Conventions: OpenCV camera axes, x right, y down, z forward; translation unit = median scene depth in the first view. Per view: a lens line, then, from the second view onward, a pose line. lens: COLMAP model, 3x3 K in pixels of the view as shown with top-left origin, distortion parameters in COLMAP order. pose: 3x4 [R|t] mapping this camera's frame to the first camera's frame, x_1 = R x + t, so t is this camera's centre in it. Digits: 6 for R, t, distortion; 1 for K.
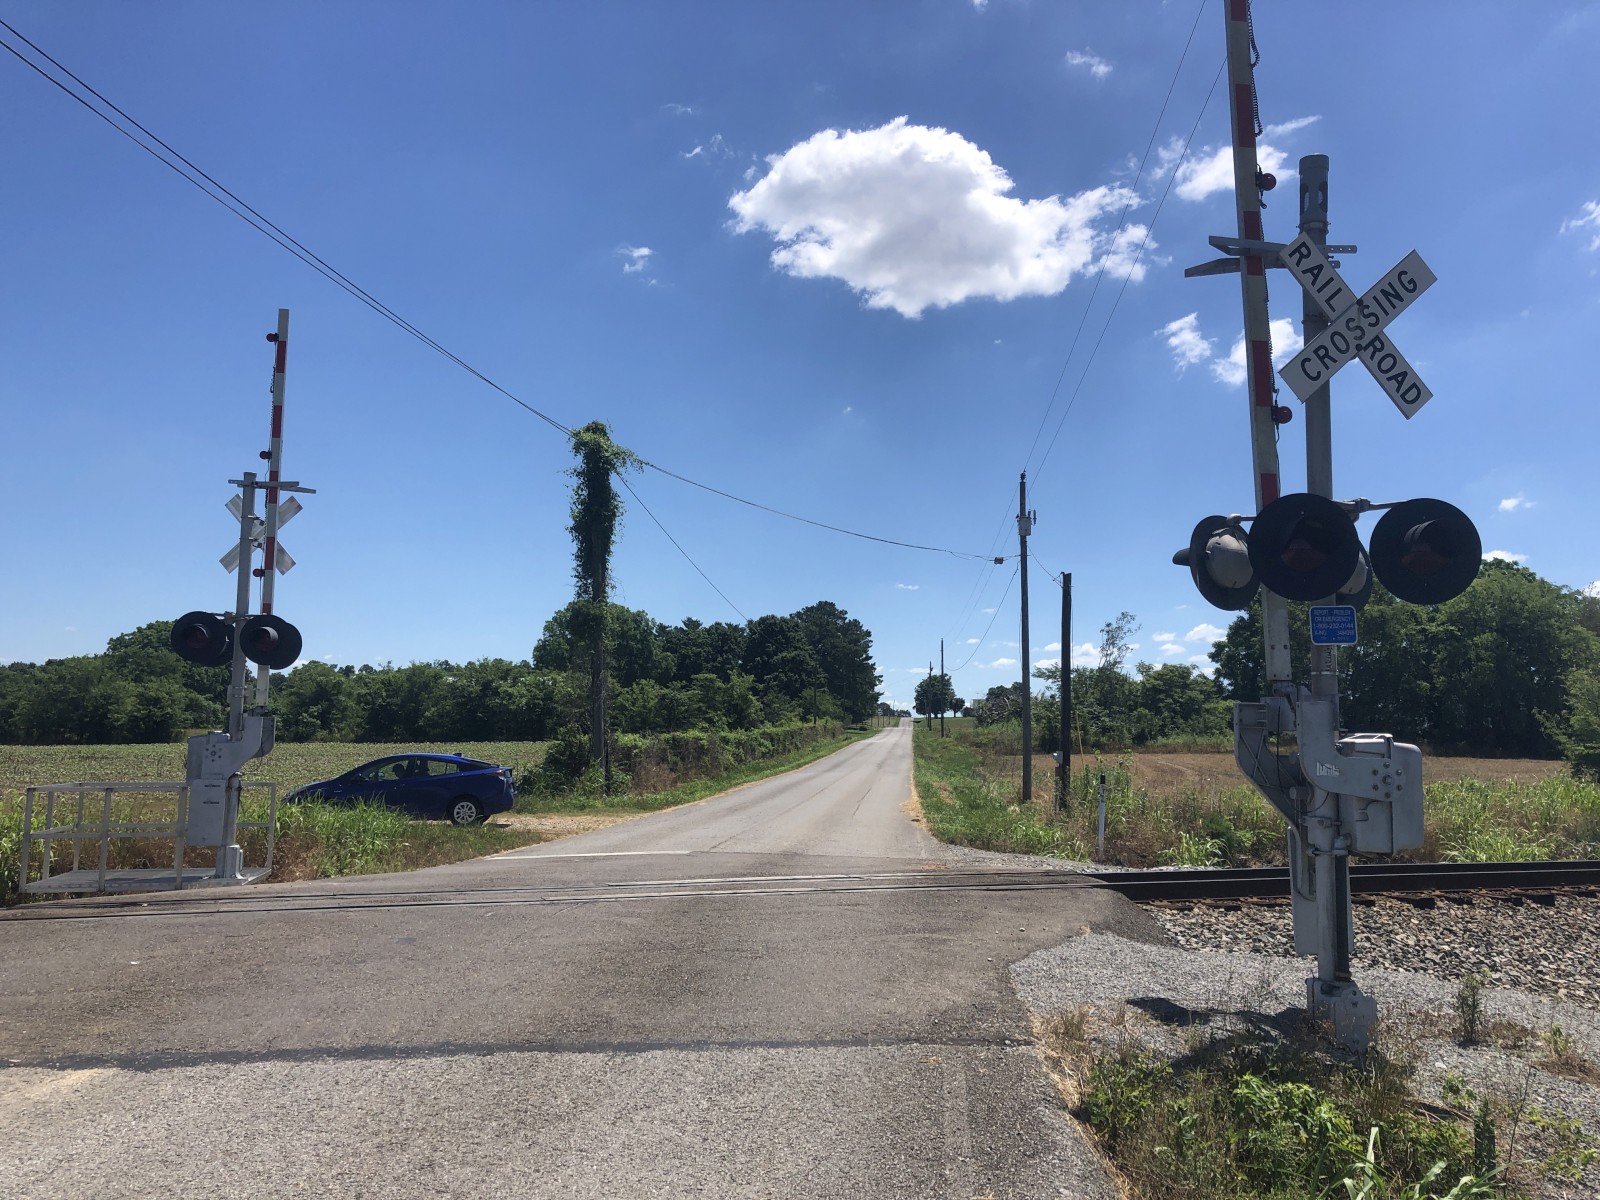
lens RADIAL K [[1263.2, 0, 802.7], [0, 1263.2, 575.4], [0, 0, 1]] dist [0.031906, -0.066604]
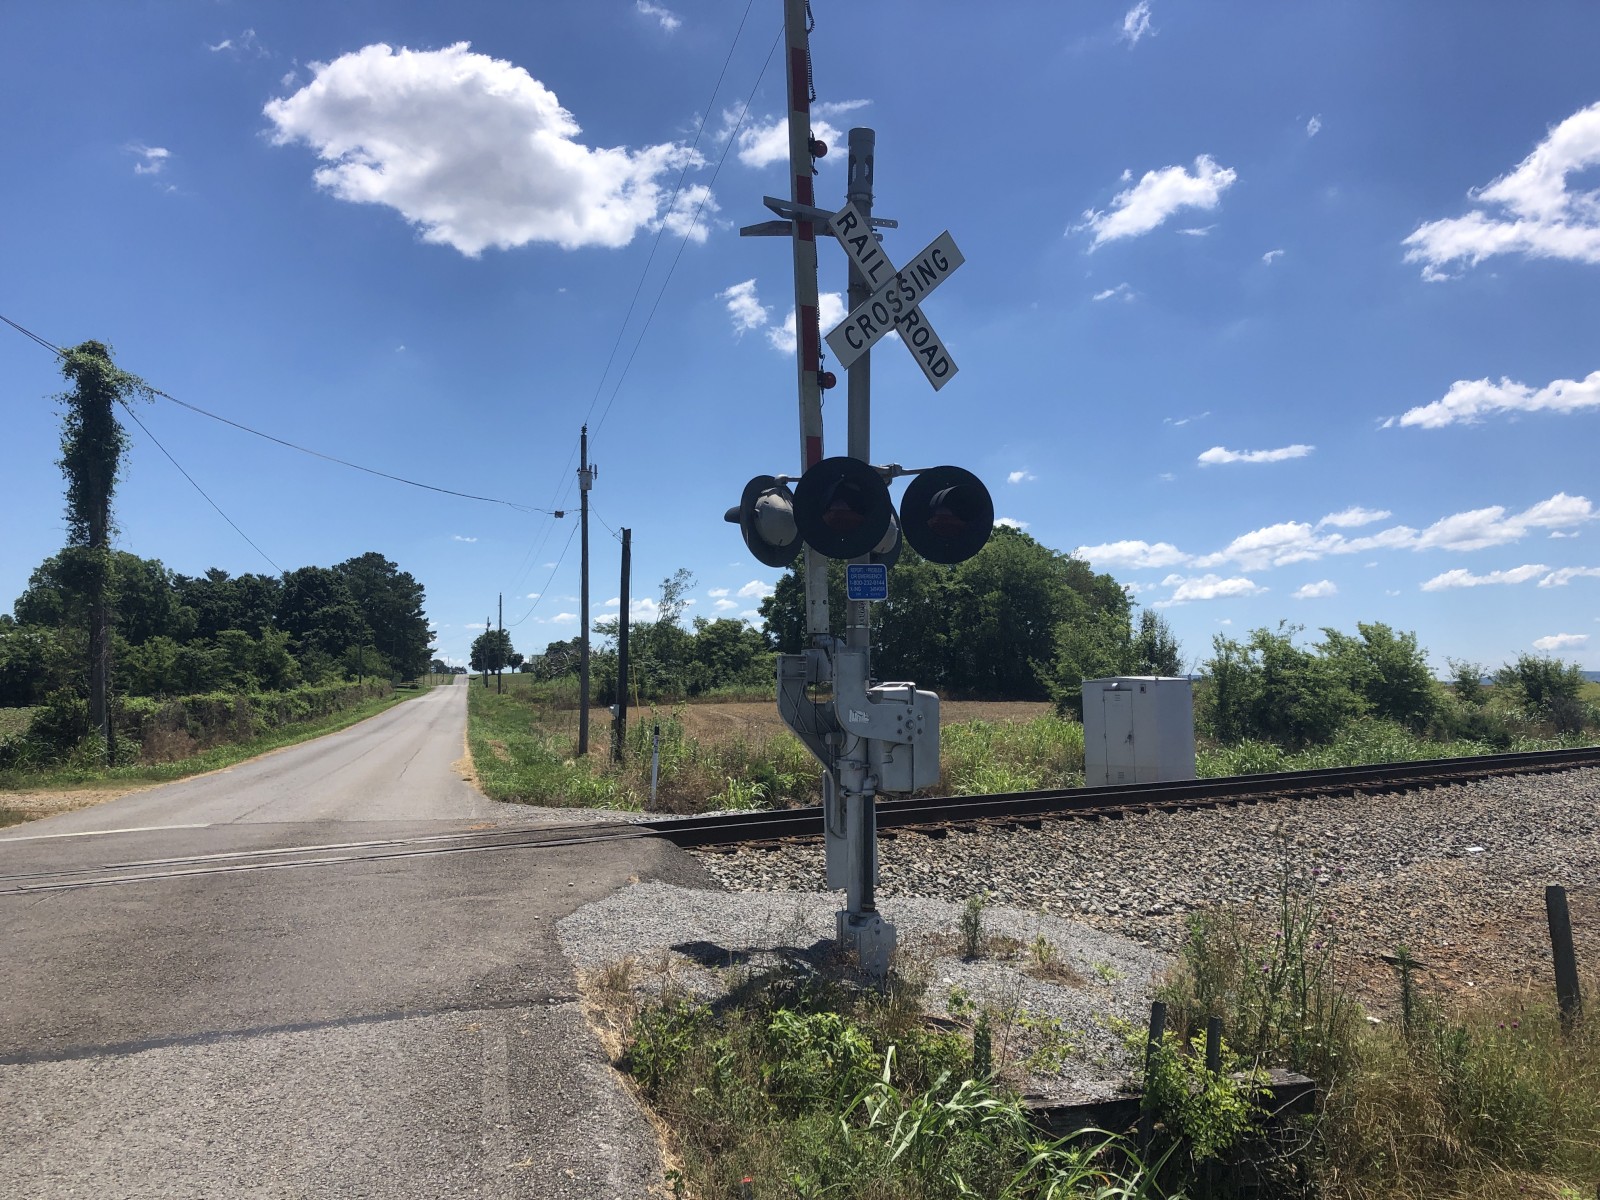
lens RADIAL K [[1258.9, 0, 852.1], [0, 1258.9, 604.1], [0, 0, 1]] dist [-0.027062, -0.012755]
pose [[0.927578, 0.004223, 0.373606, 0.002404], [-0.025892, 0.998259, 0.052998, 0.000595], [-0.372731, -0.058833, 0.926072, 0.005226]]
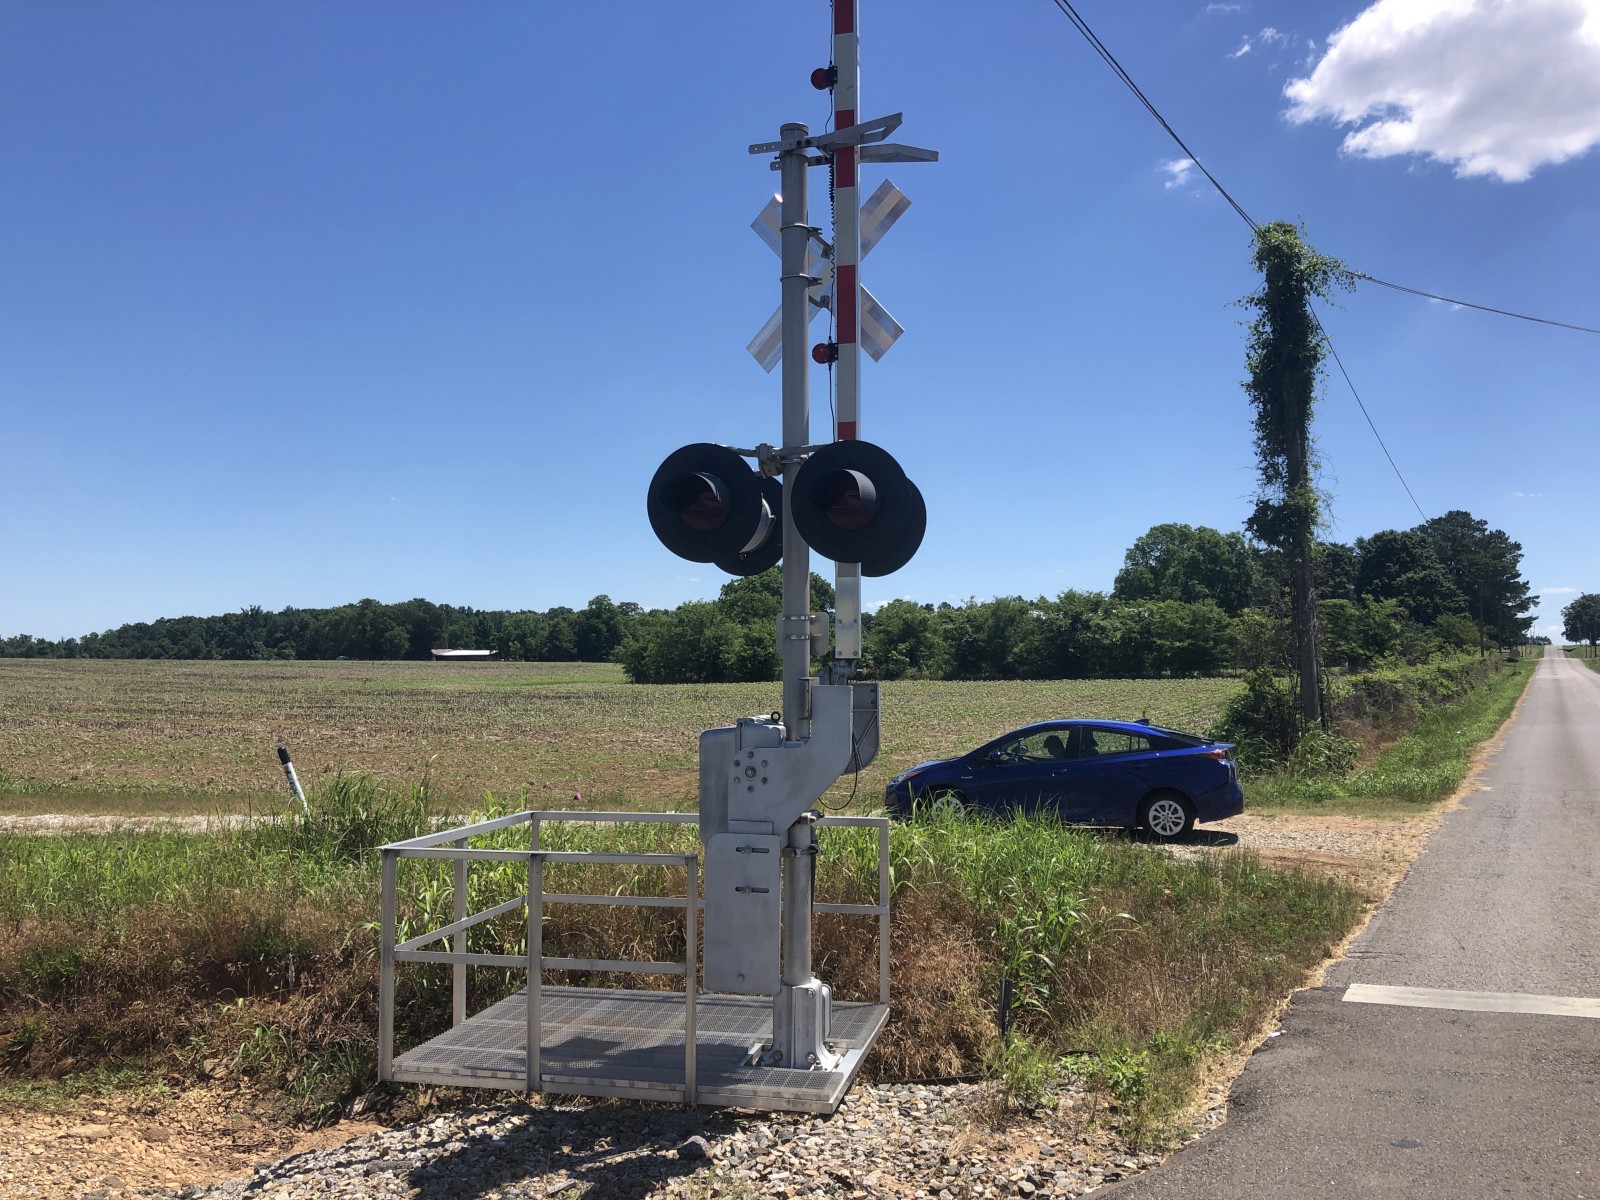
lens RADIAL K [[1263.2, 0, 802.7], [0, 1263.2, 575.4], [0, 0, 1]] dist [0.031906, -0.066604]
pose [[0.903767, -0.039476, -0.426200, -0.157996], [0.061630, 0.997364, 0.038309, 0.035402], [0.423564, -0.060889, 0.903817, 0.373323]]
